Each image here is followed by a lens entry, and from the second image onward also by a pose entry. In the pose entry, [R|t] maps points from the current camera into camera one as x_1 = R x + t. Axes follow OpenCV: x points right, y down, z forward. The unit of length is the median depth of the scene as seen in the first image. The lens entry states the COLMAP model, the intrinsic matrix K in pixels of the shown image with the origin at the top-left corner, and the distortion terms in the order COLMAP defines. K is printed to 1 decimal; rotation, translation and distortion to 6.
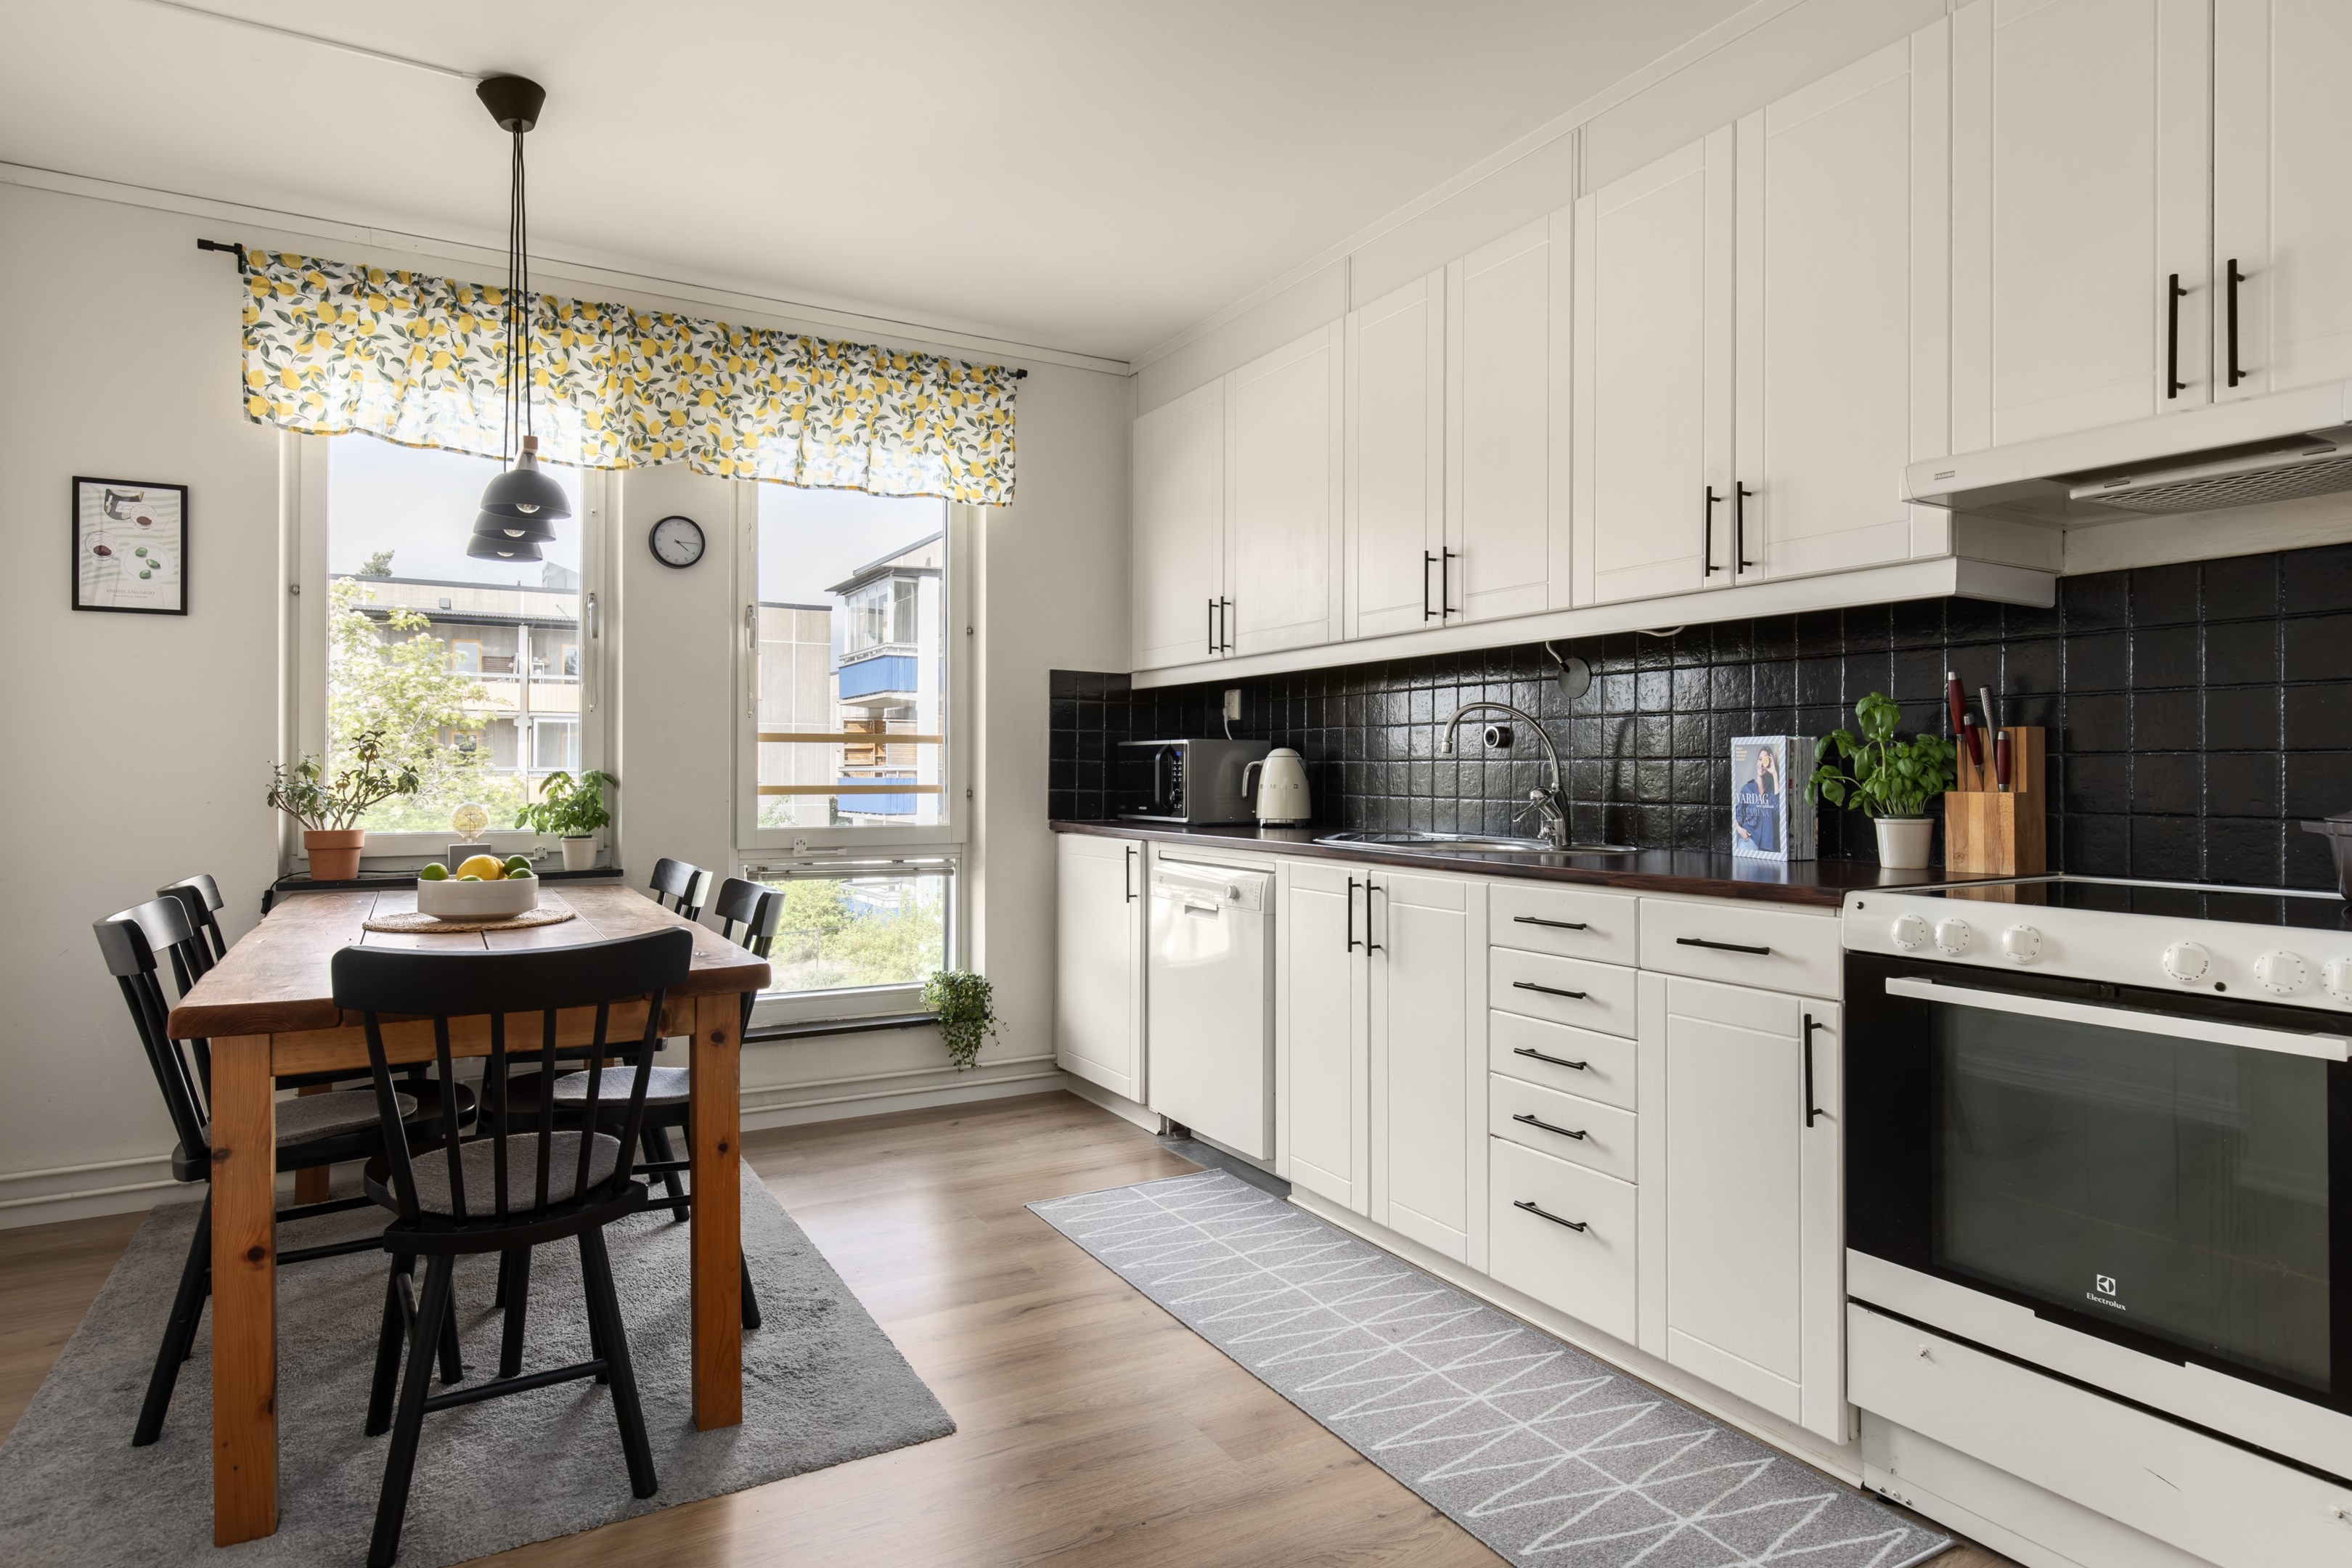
lens RADIAL K [[1307.6, 0, 1176.6], [0, 1307.6, 772.1], [0, 0, 1]] dist [-0.000321, -0.000215]
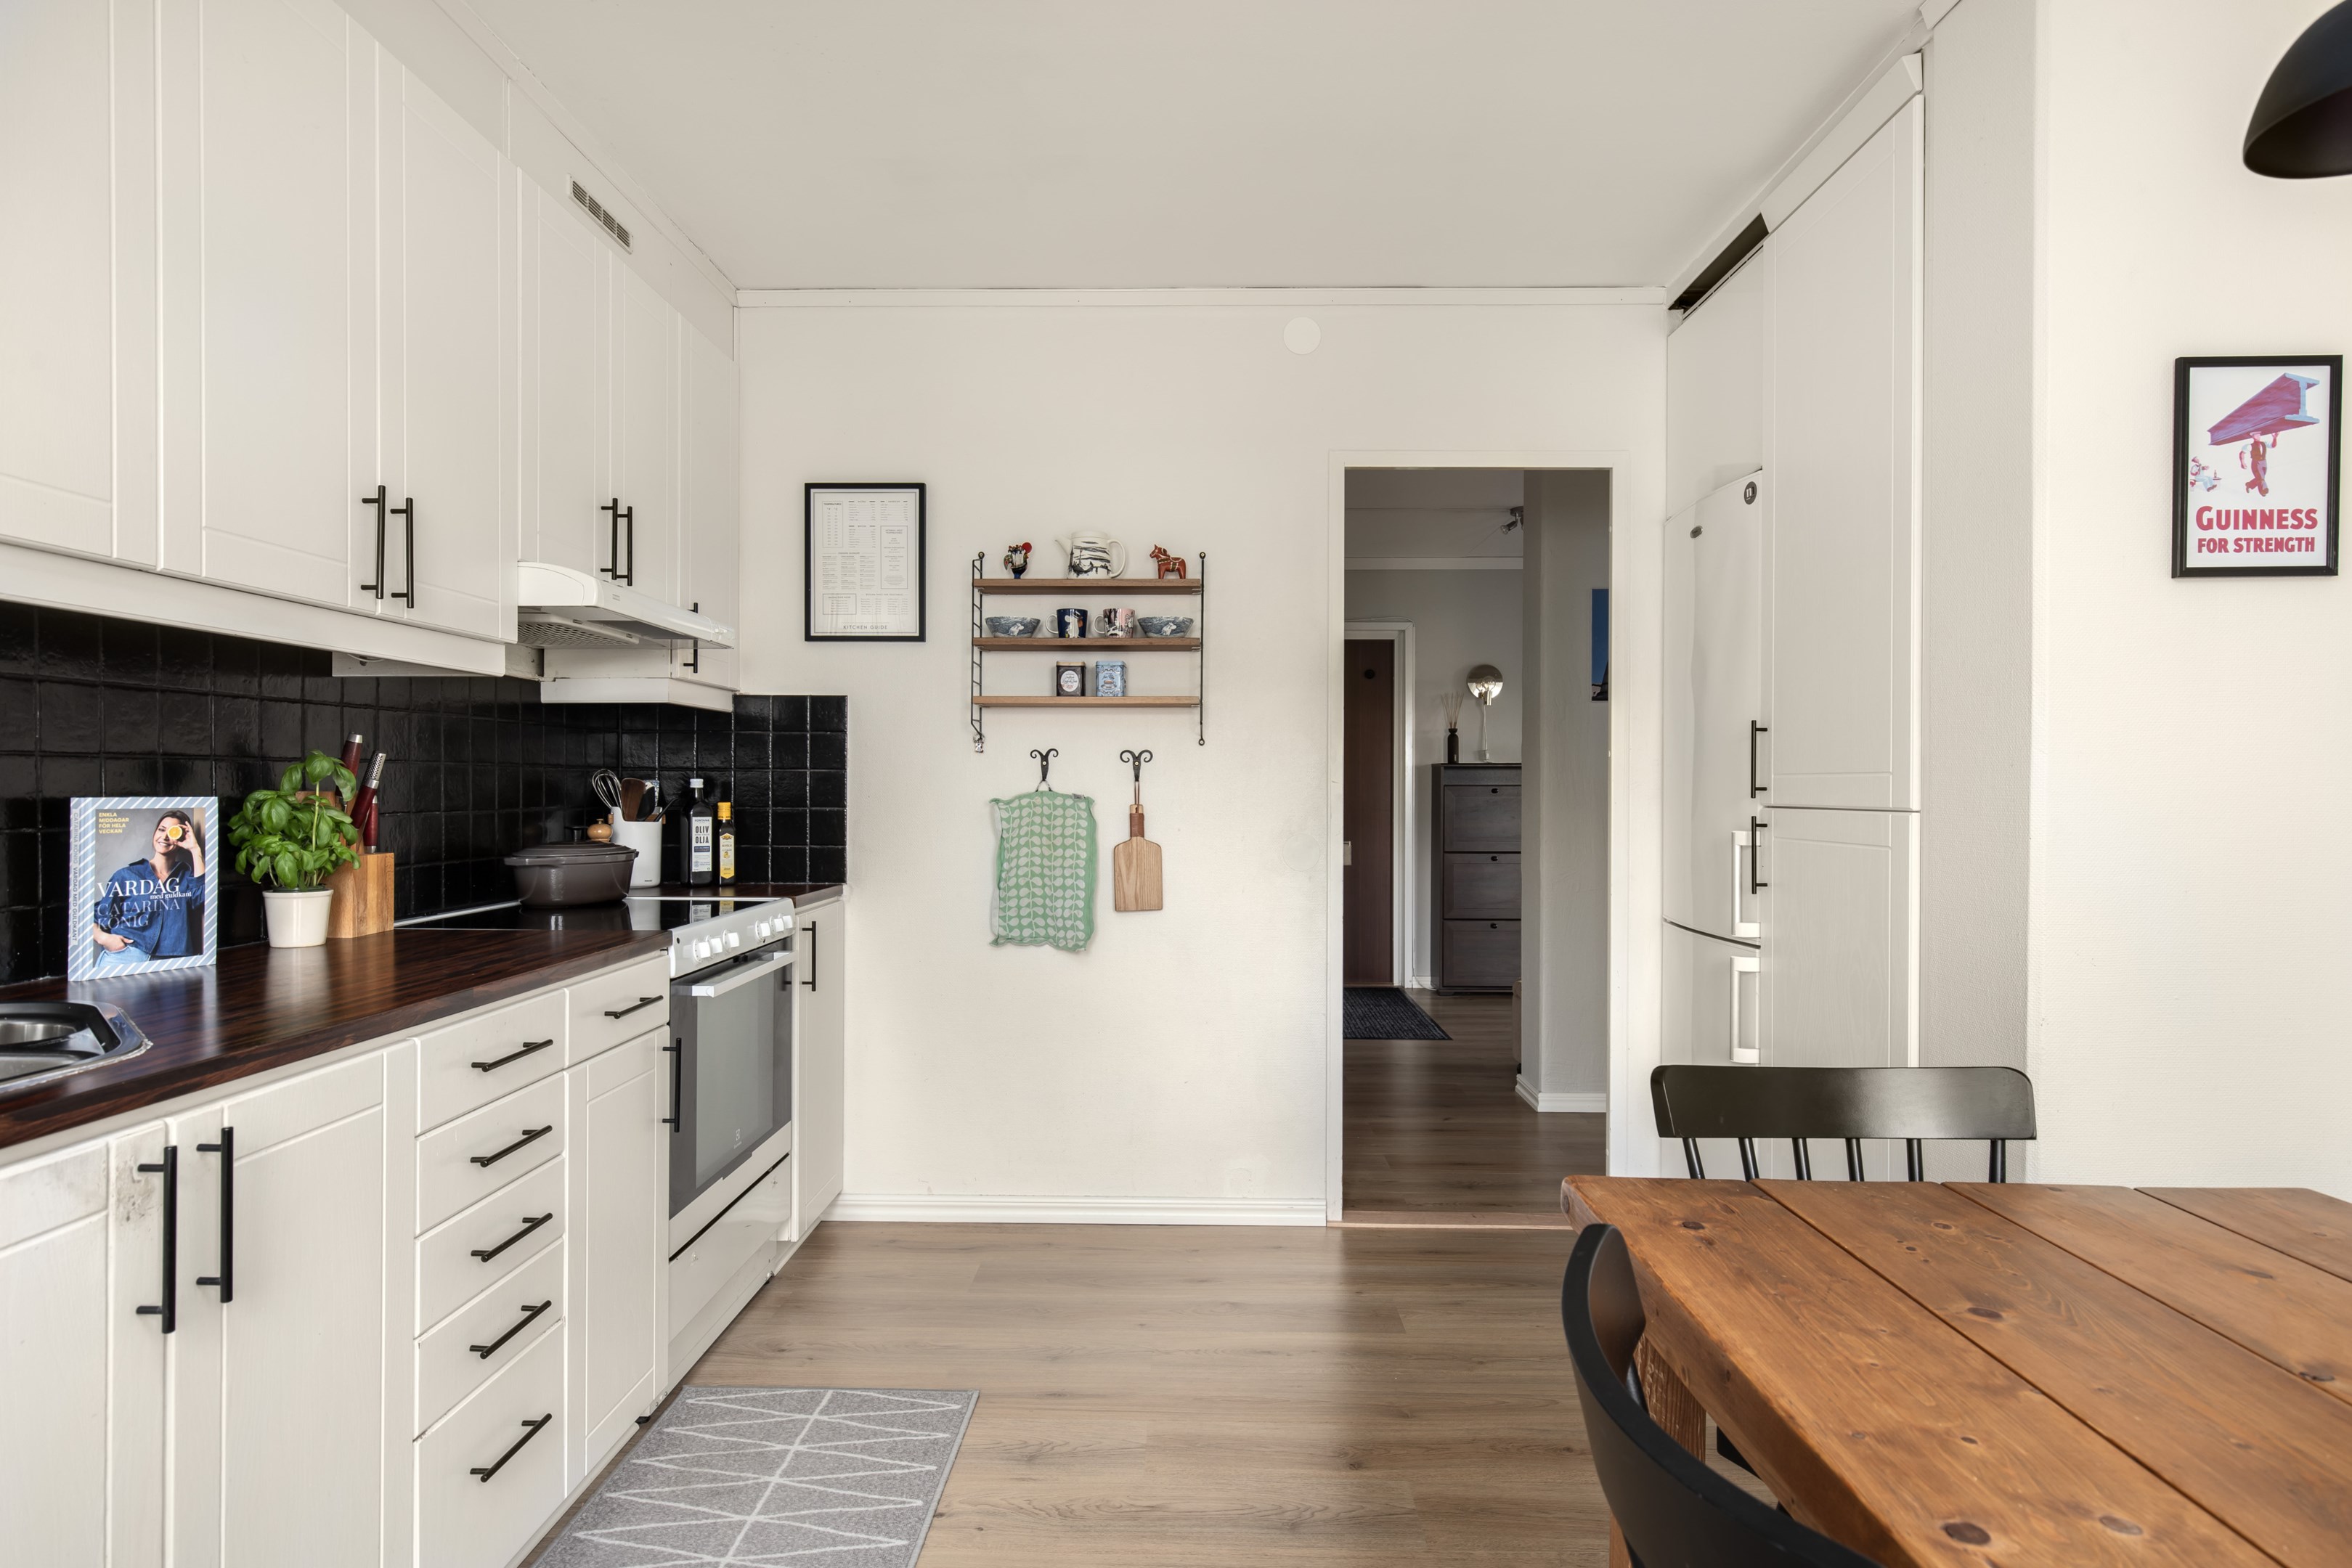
lens RADIAL K [[1307.4, 0, 1176.6], [0, 1307.4, 772.1], [0, 0, 1]] dist [-0.000321, -0.000215]
pose [[-0.859492, -0.002368, 0.511145, -0.223378], [-0.004648, 0.999984, -0.003183, -0.023945], [-0.511129, -0.005112, -0.859489, 0.770218]]
